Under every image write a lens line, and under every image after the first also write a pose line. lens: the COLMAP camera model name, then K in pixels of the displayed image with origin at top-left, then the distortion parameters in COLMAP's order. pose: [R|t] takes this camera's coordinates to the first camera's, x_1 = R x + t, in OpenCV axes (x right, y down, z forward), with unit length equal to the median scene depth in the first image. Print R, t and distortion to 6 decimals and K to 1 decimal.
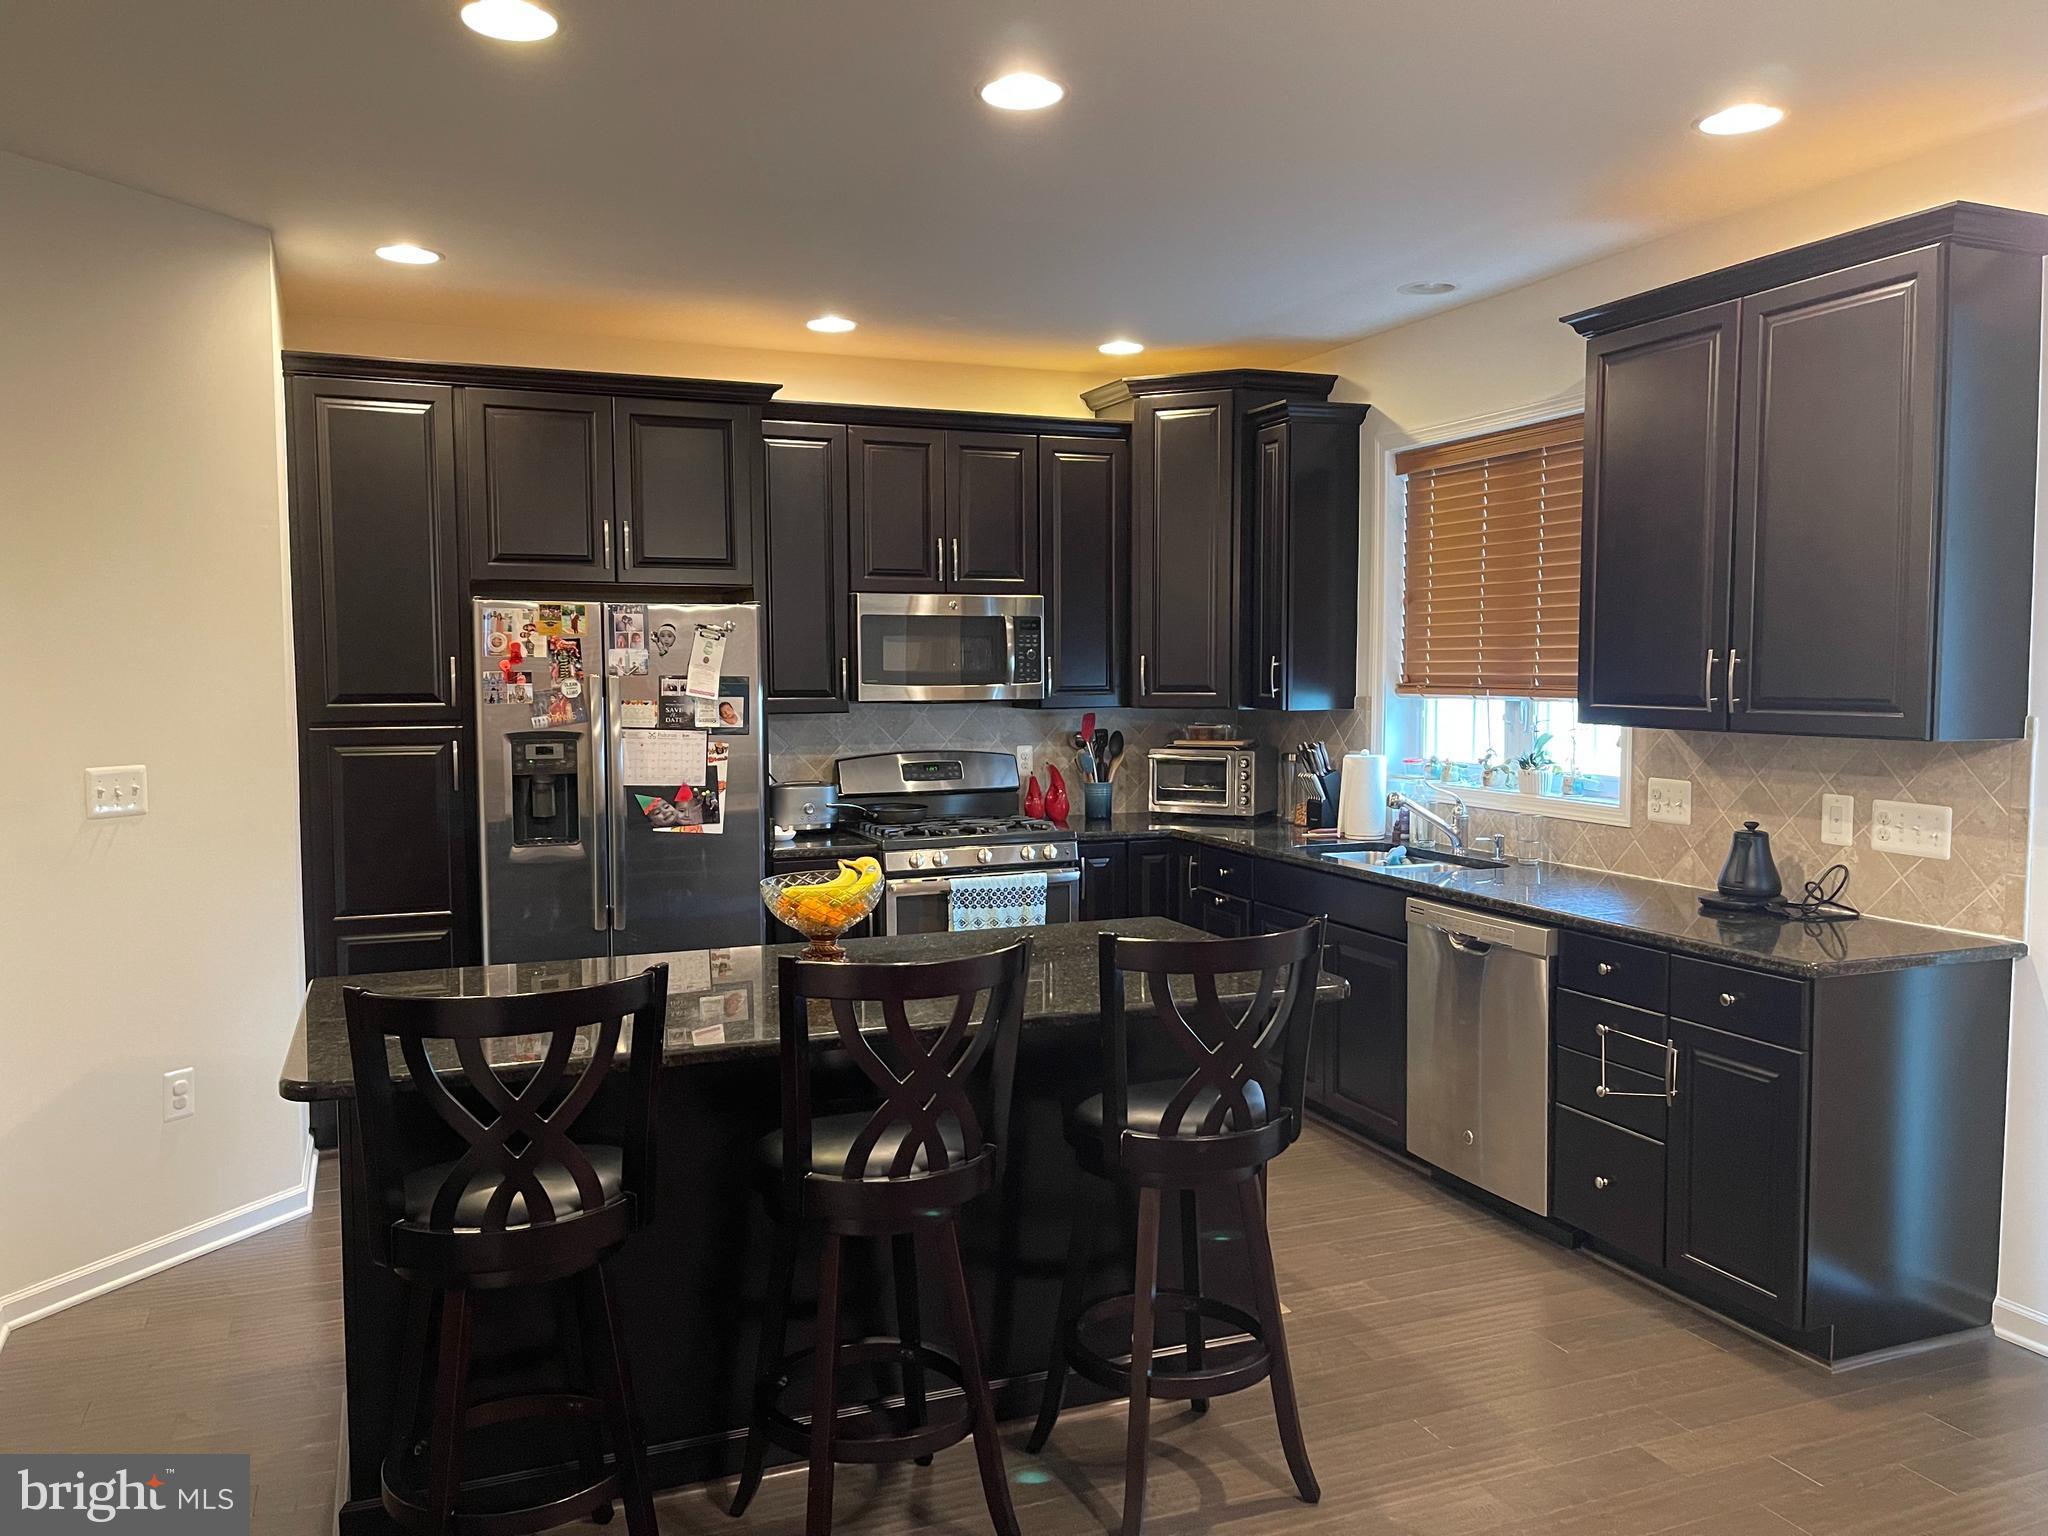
lens RADIAL K [[1546.3, 0, 1020.5], [0, 1546.3, 775.2], [0, 0, 1]] dist [0.074730, -0.084158]
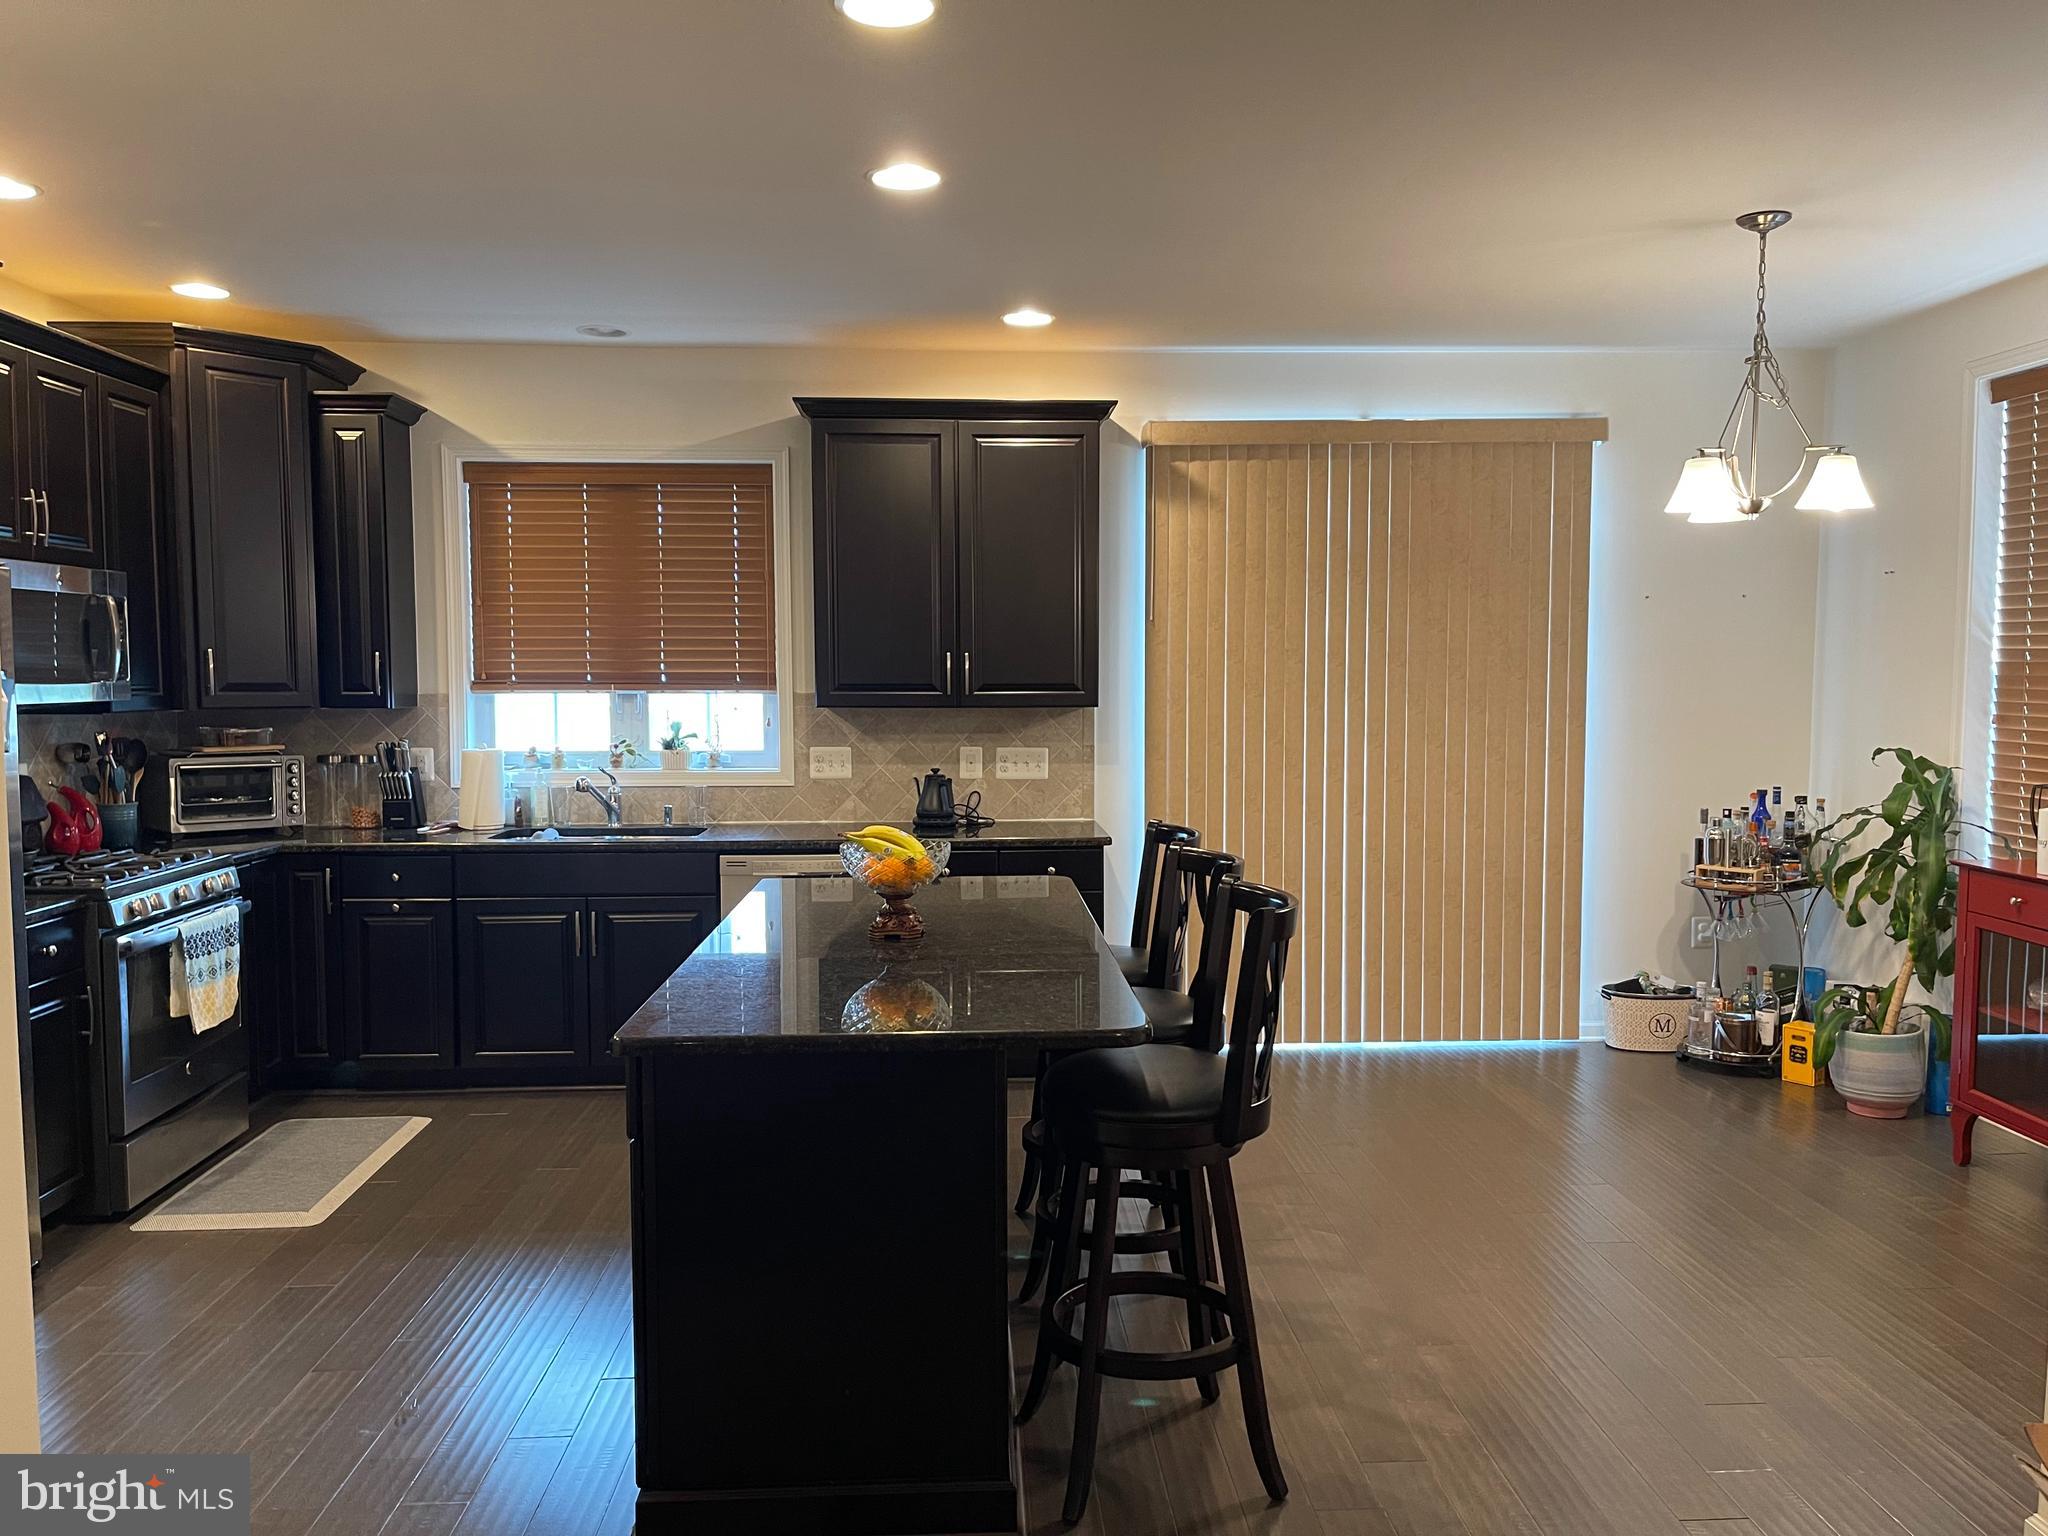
lens RADIAL K [[1546.3, 0, 1022.5], [0, 1546.3, 781.3], [0, 0, 1]] dist [0.074730, -0.084158]
pose [[0.328660, -0.063373, 0.942320, -0.696854], [0.068433, 0.996722, 0.043163, -0.012399], [-0.941966, 0.050300, 0.331919, 0.334417]]
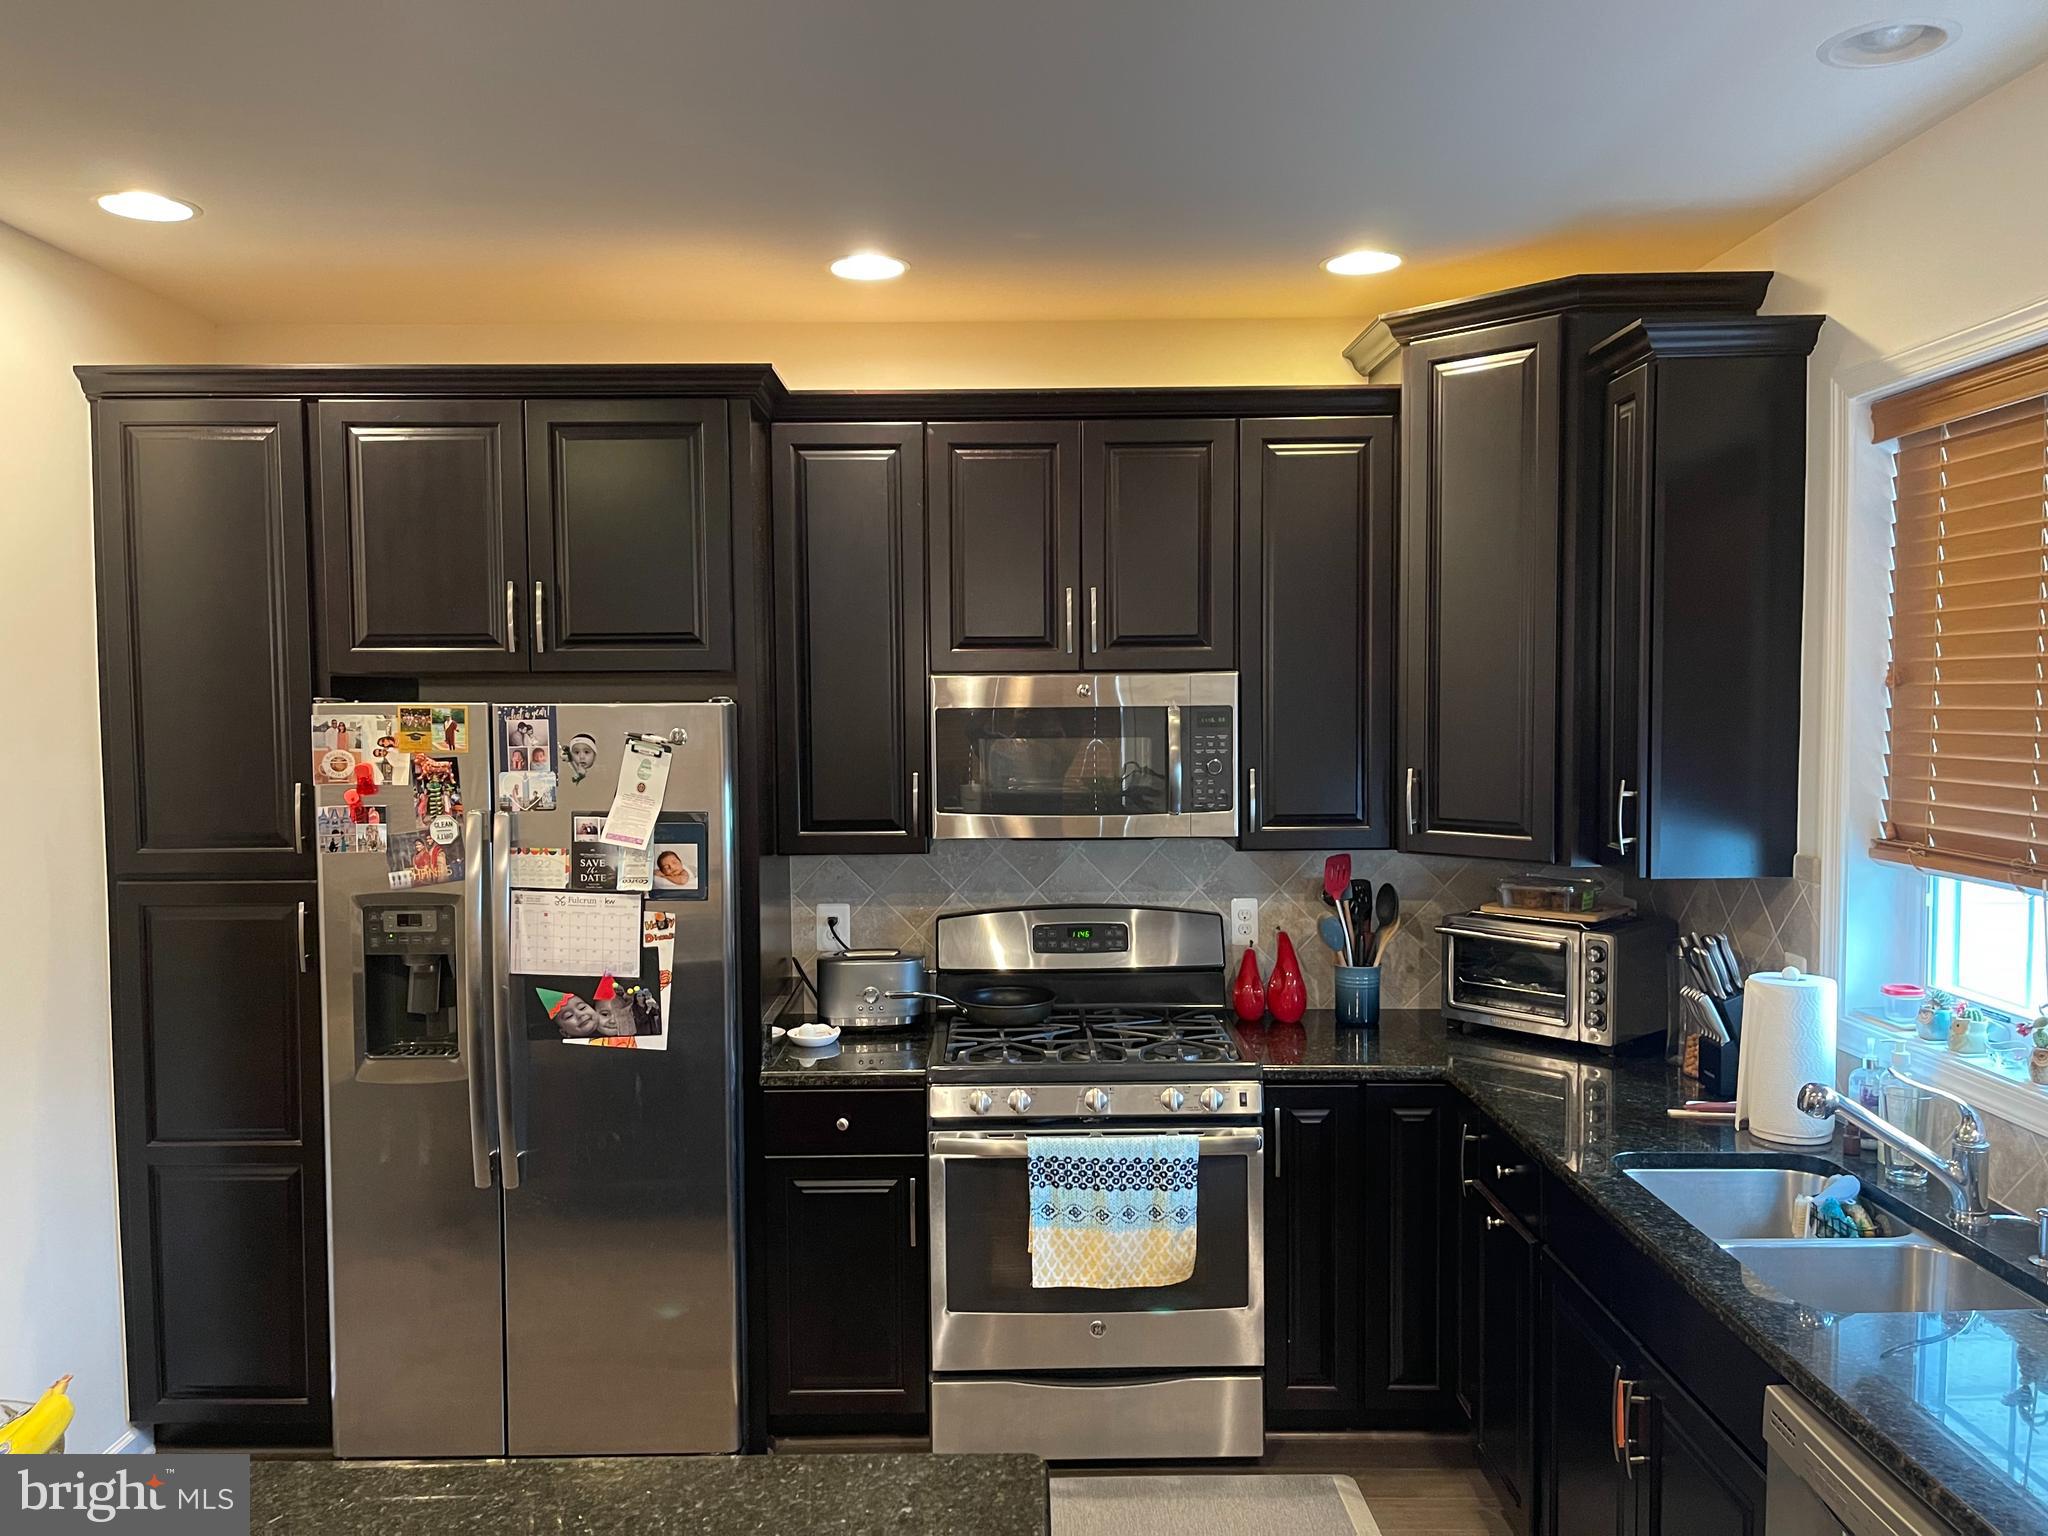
lens RADIAL K [[1546.3, 0, 1011.4], [0, 1546.3, 782.7], [0, 0, 1]] dist [0.074730, -0.084158]
pose [[0.927962, 0.018024, -0.372238, 0.186893], [-0.022919, 0.999699, -0.008727, -0.073339], [0.371969, 0.016630, 0.928096, 0.440833]]
